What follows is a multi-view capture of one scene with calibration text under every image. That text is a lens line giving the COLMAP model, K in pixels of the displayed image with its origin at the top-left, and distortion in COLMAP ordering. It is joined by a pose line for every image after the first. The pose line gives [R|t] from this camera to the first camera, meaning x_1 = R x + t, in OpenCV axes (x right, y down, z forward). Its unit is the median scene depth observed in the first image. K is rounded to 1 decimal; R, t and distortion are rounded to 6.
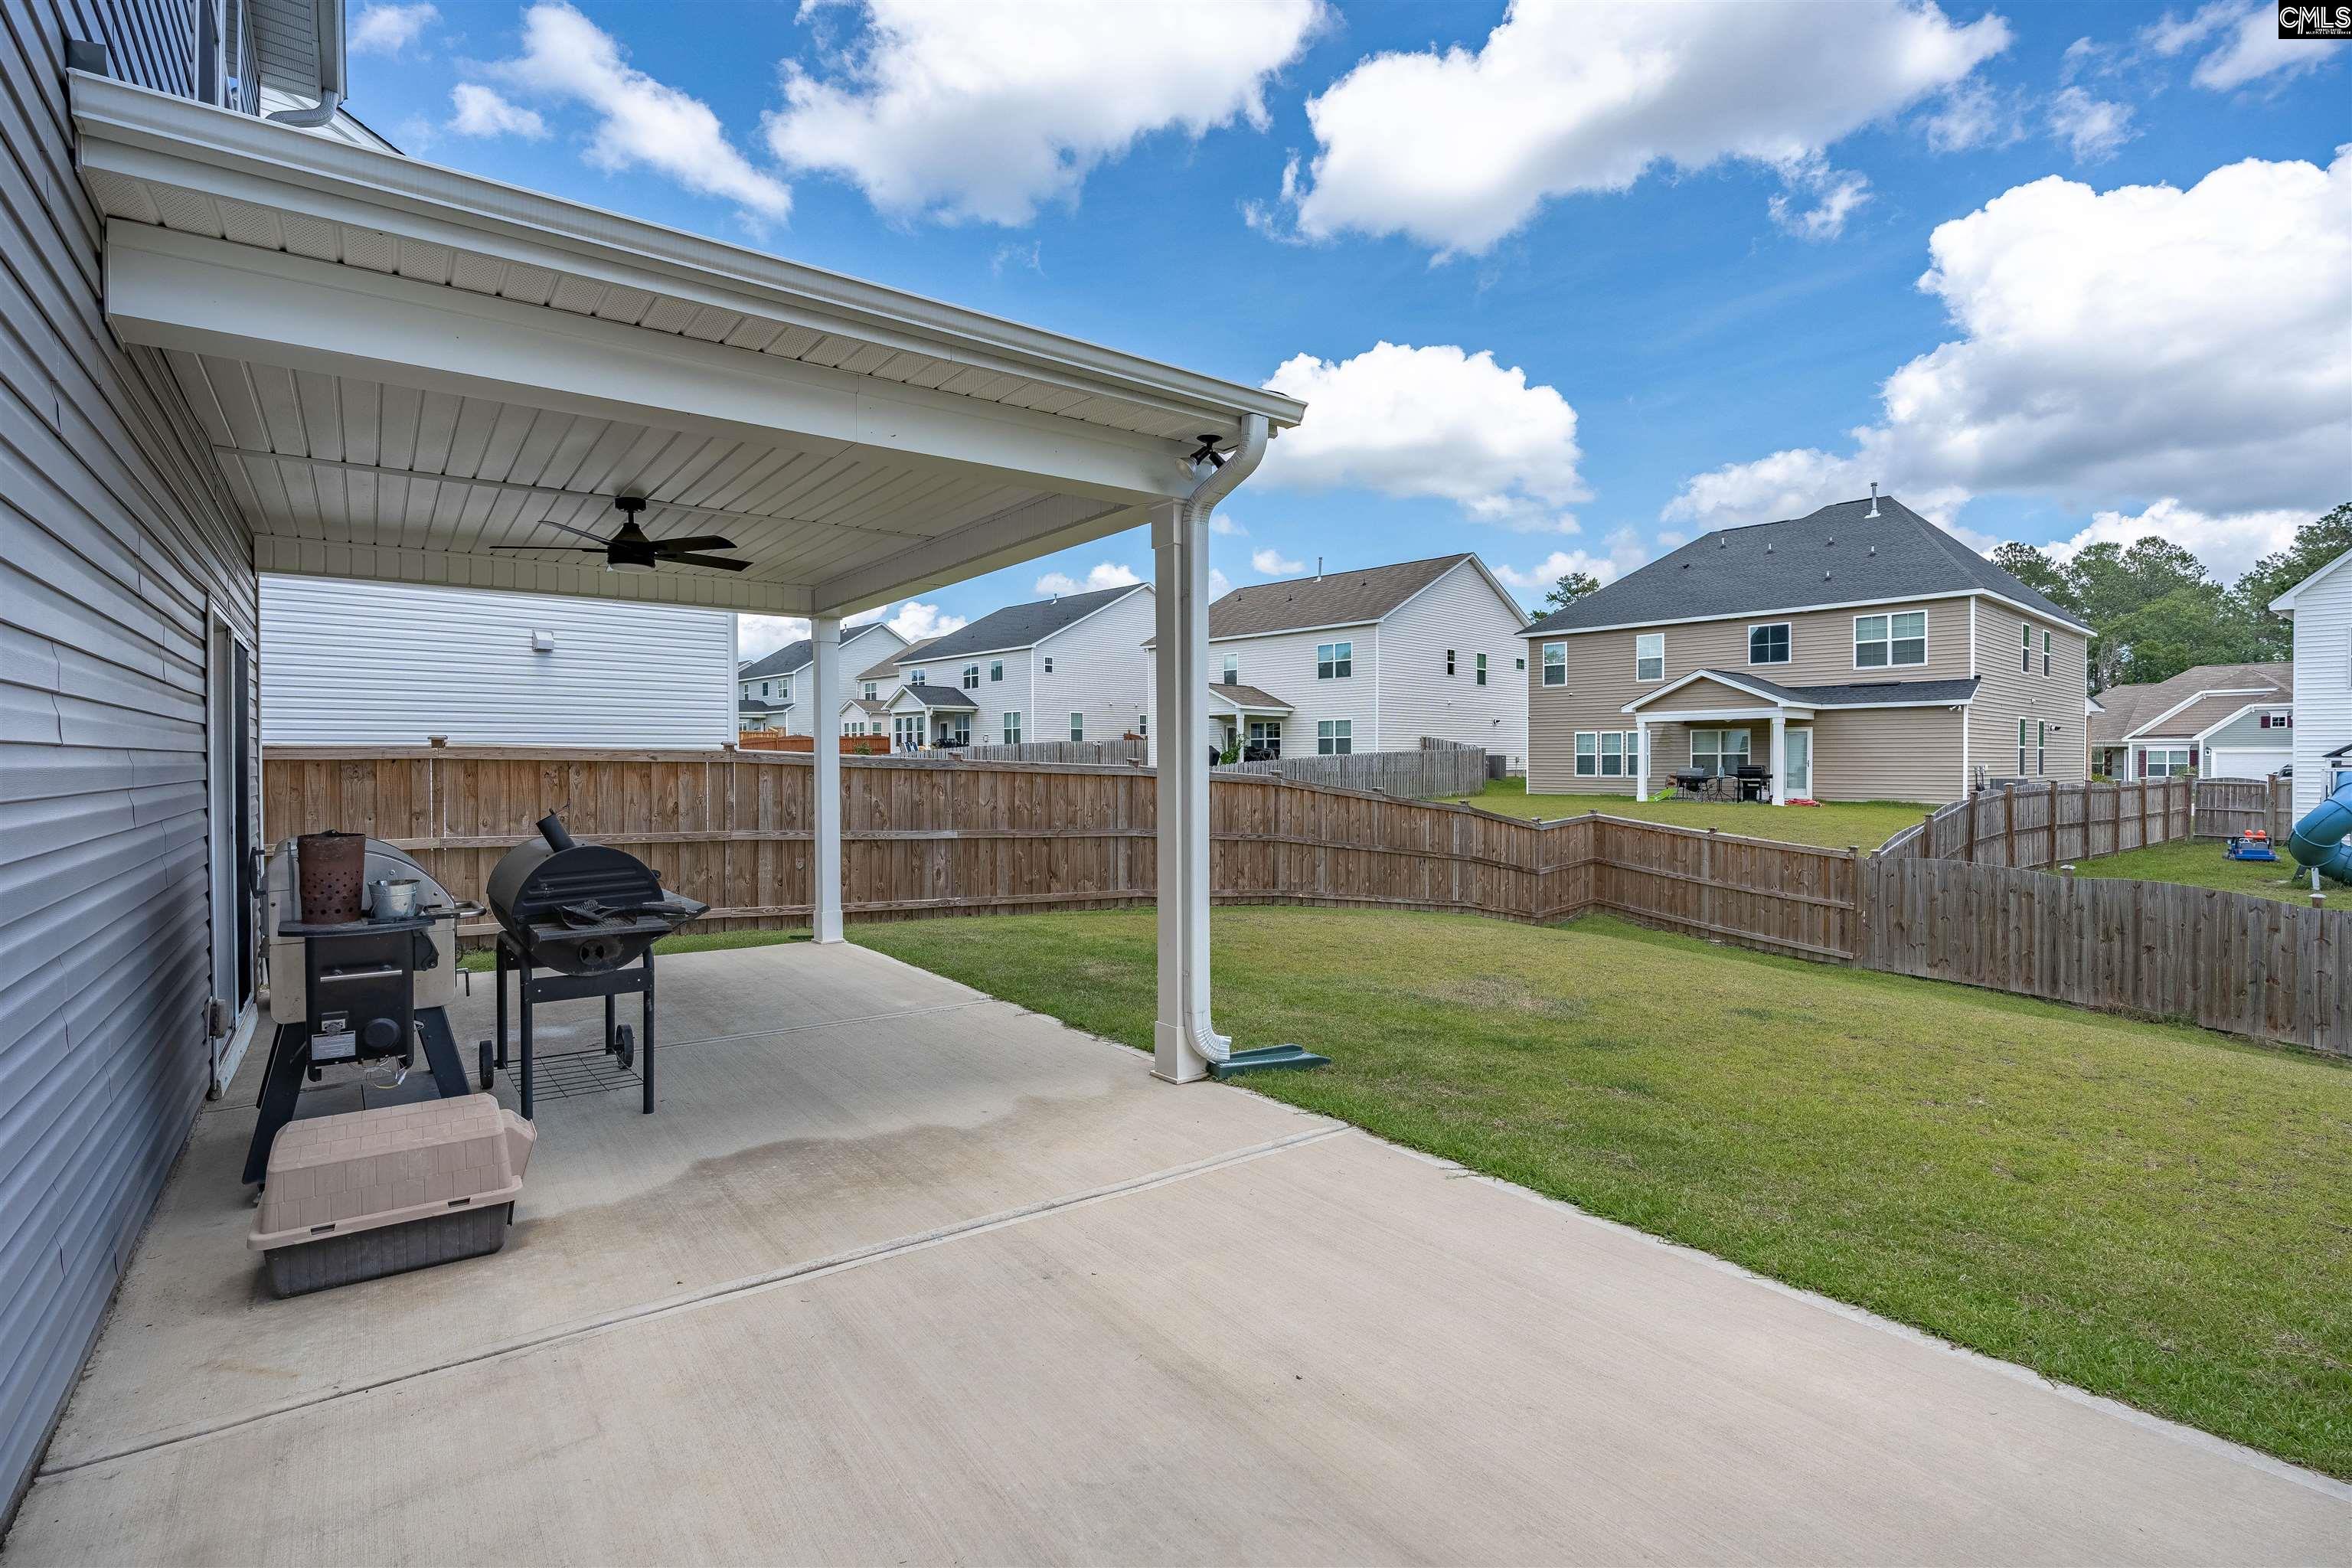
lens RADIAL K [[1087.2, 0, 1181.4], [0, 1087.2, 781.2], [0, 0, 1]] dist [-0.017158, 0.000299]
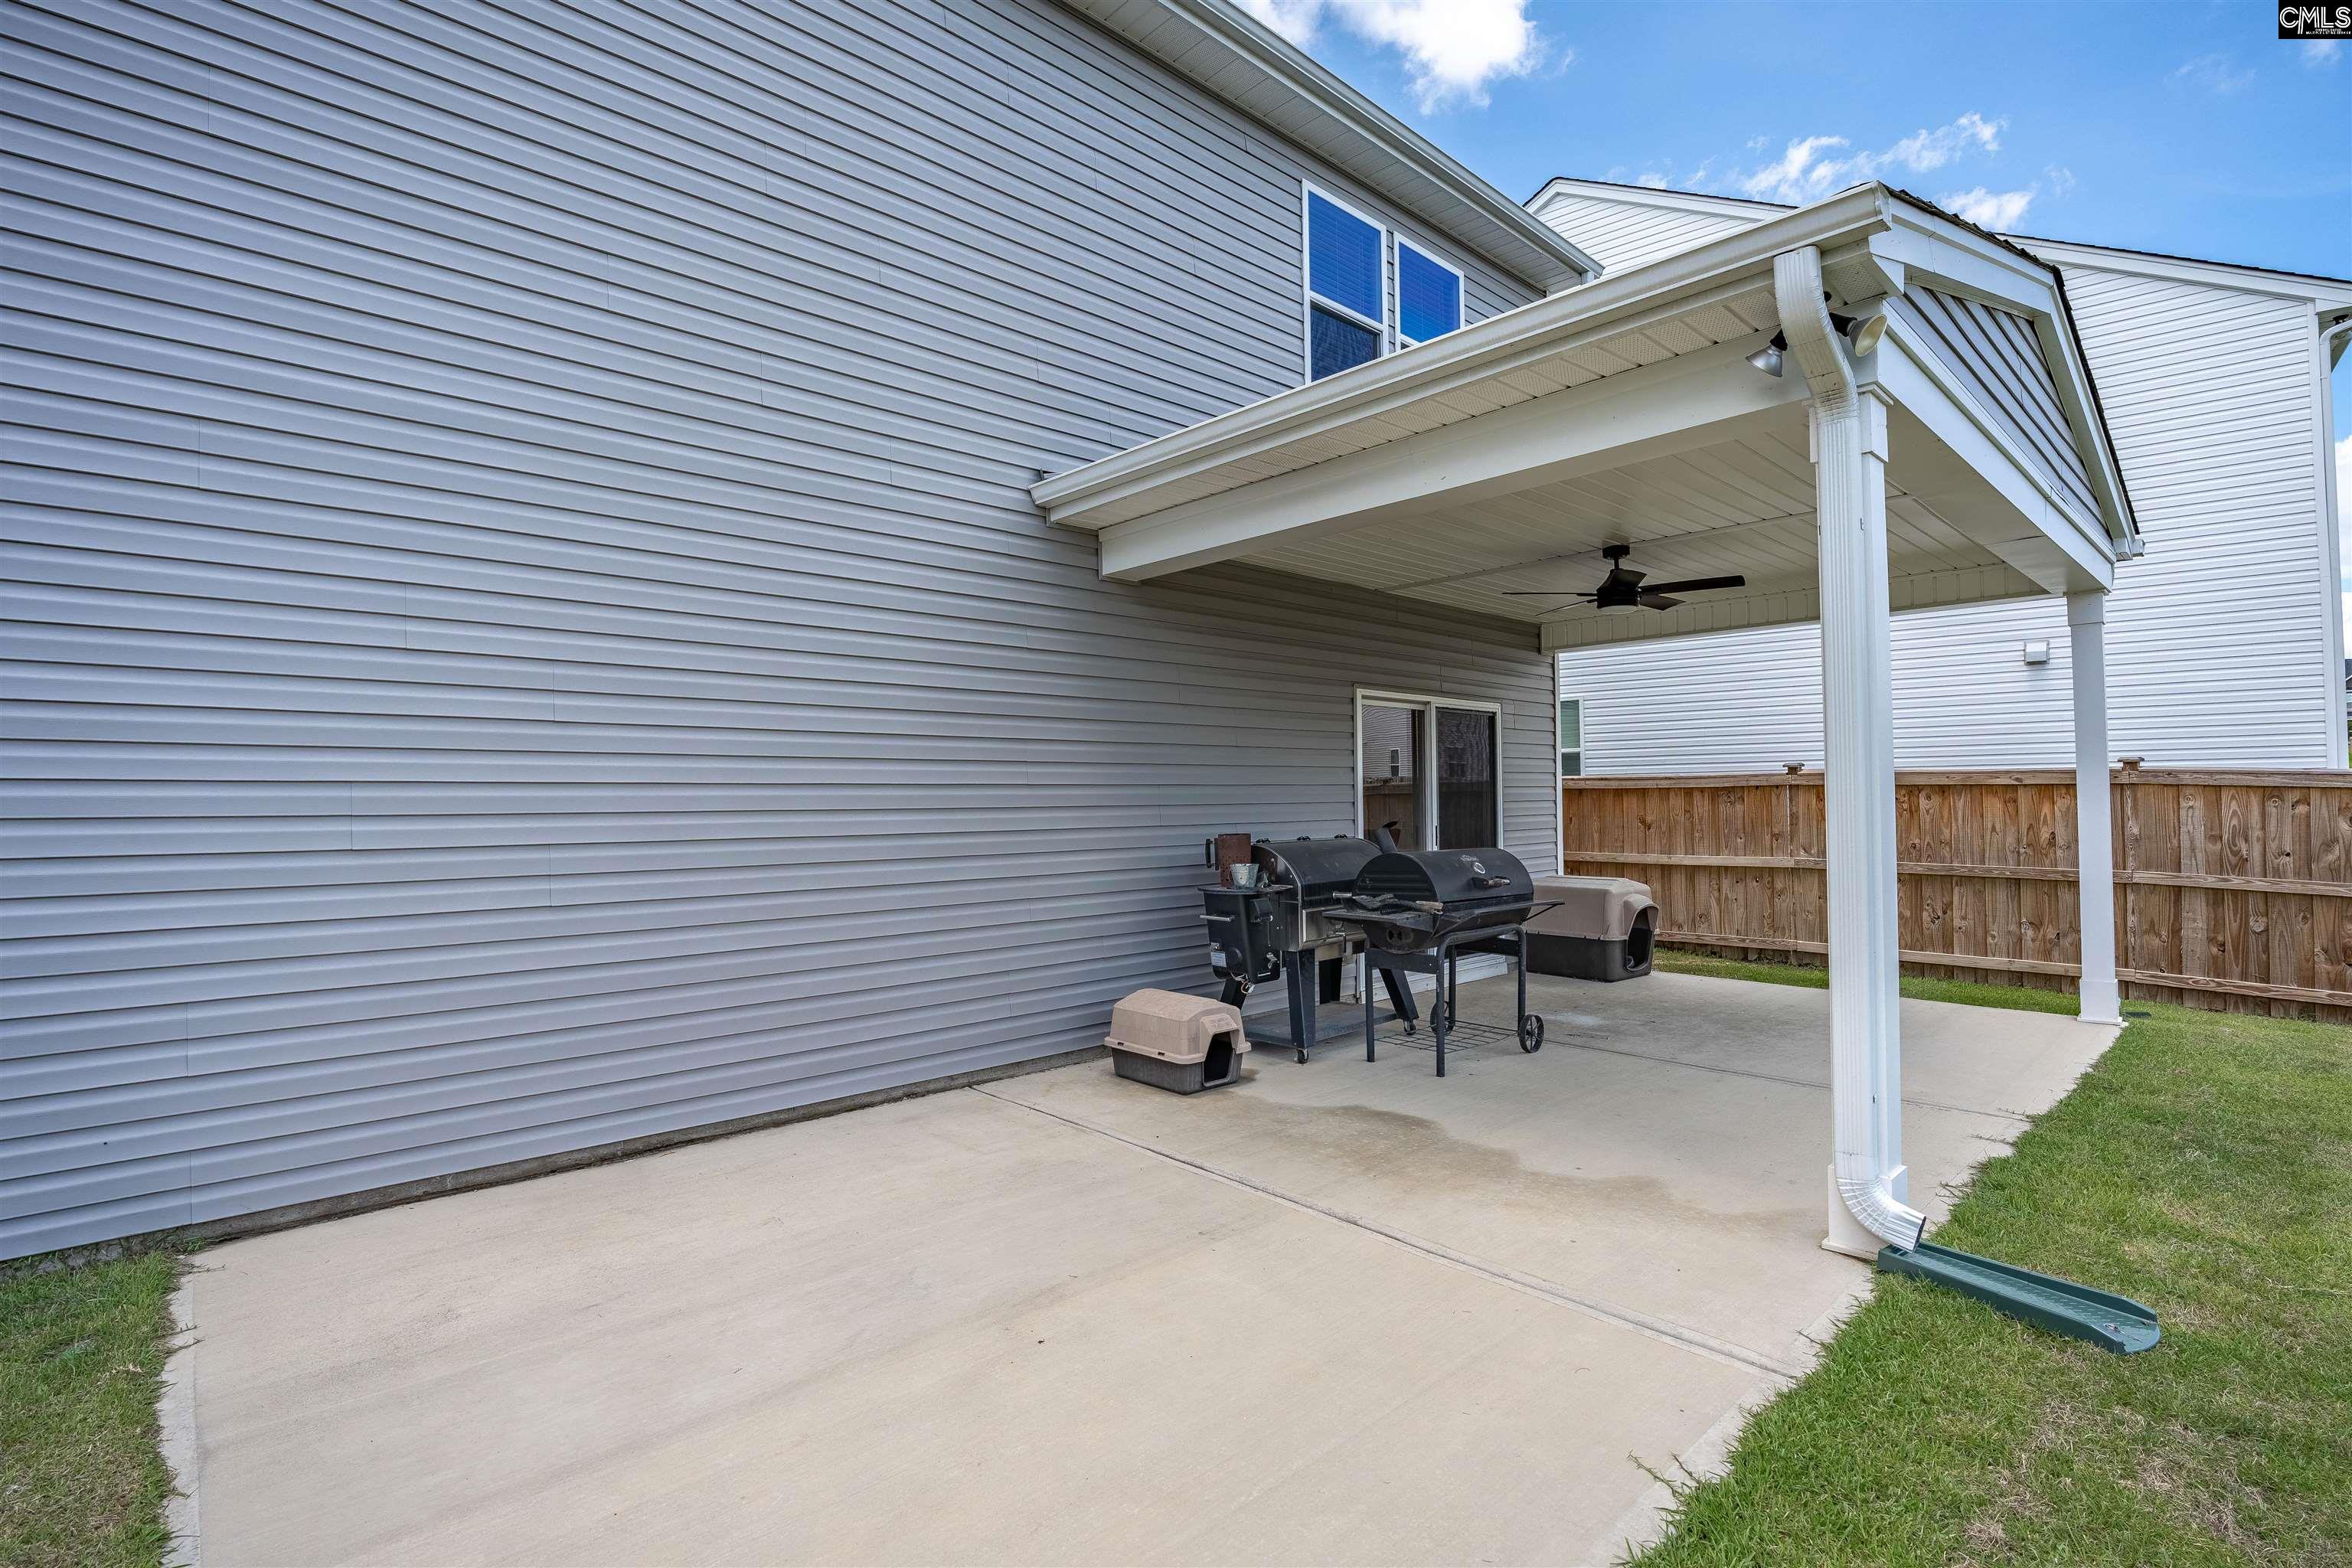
lens RADIAL K [[1087.2, 0, 1179.6], [0, 1087.2, 782.4], [0, 0, 1]] dist [-0.017158, 0.000299]
pose [[0.113965, -0.016679, -0.993345, 0.874085], [-0.006537, 0.999825, -0.017538, 0.000584], [0.993463, 0.008493, 0.113836, 0.720385]]
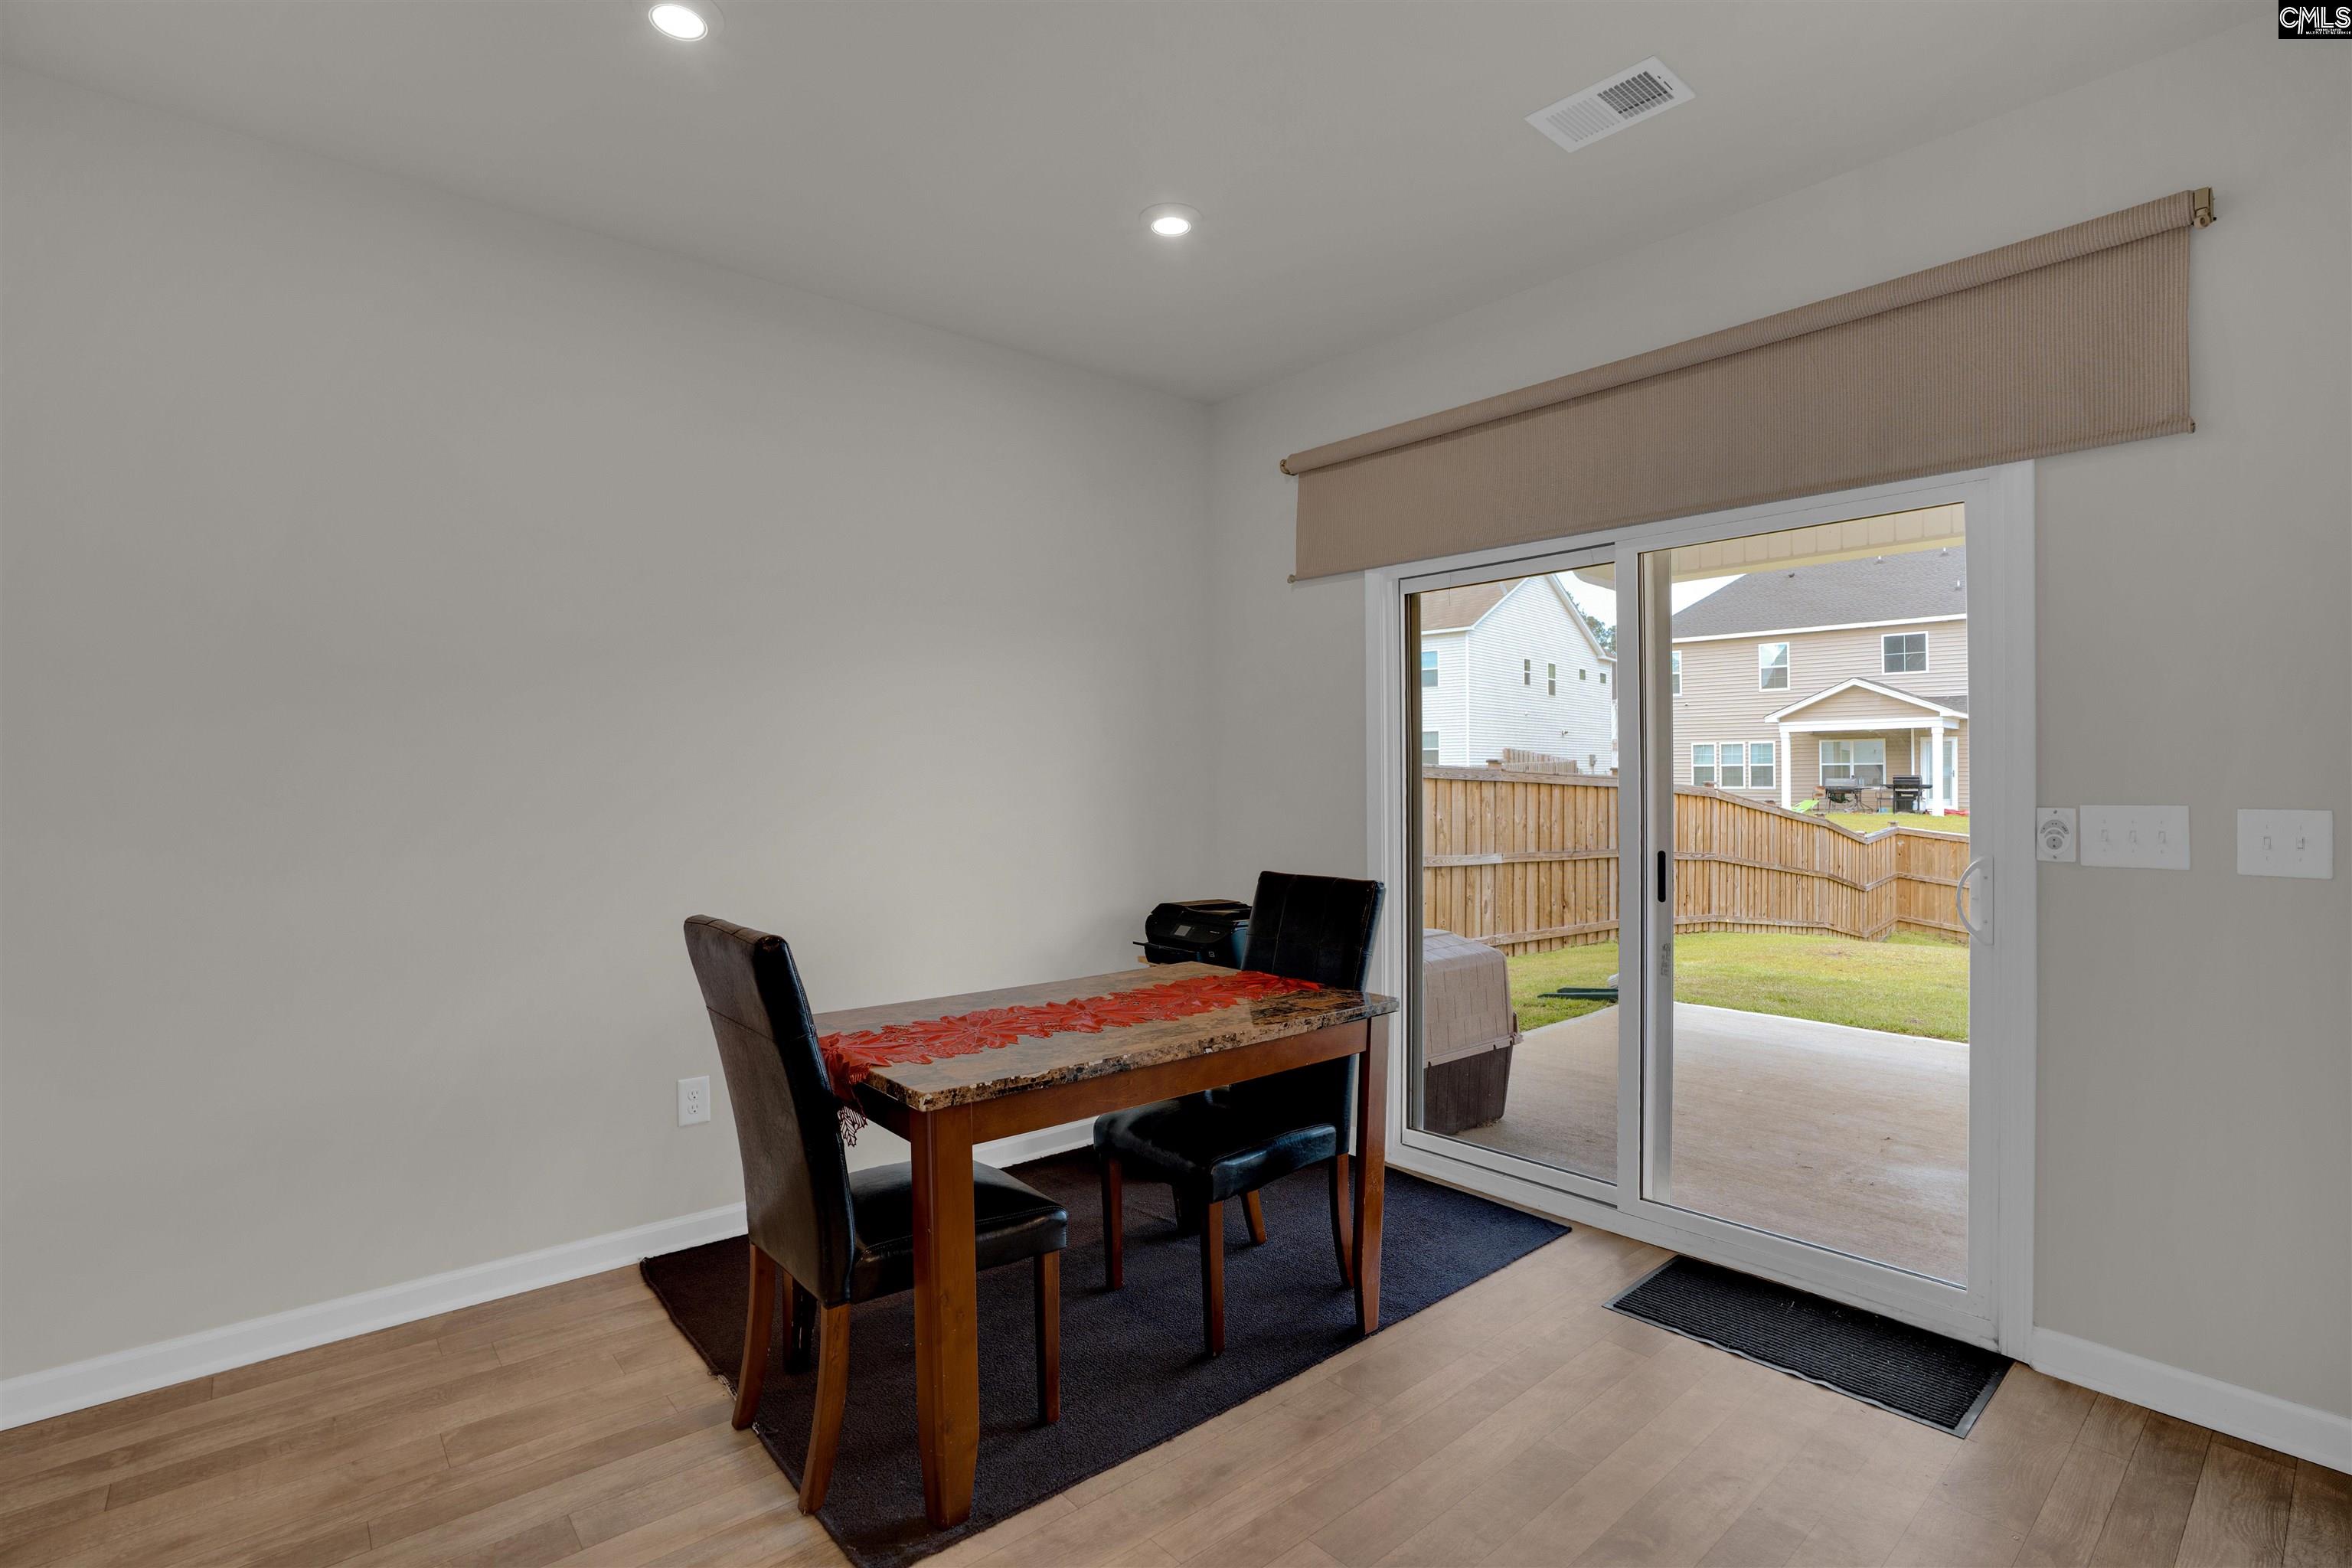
lens RADIAL K [[1092.0, 0, 1169.9], [0, 1092.0, 786.2], [0, 0, 1]] dist [-0.038450, 0.000240]
pose [[0.996888, -0.005604, 0.078637, -0.181090], [0.006391, 0.999932, -0.009755, 0.000260], [-0.078577, 0.010227, 0.996856, 0.066140]]
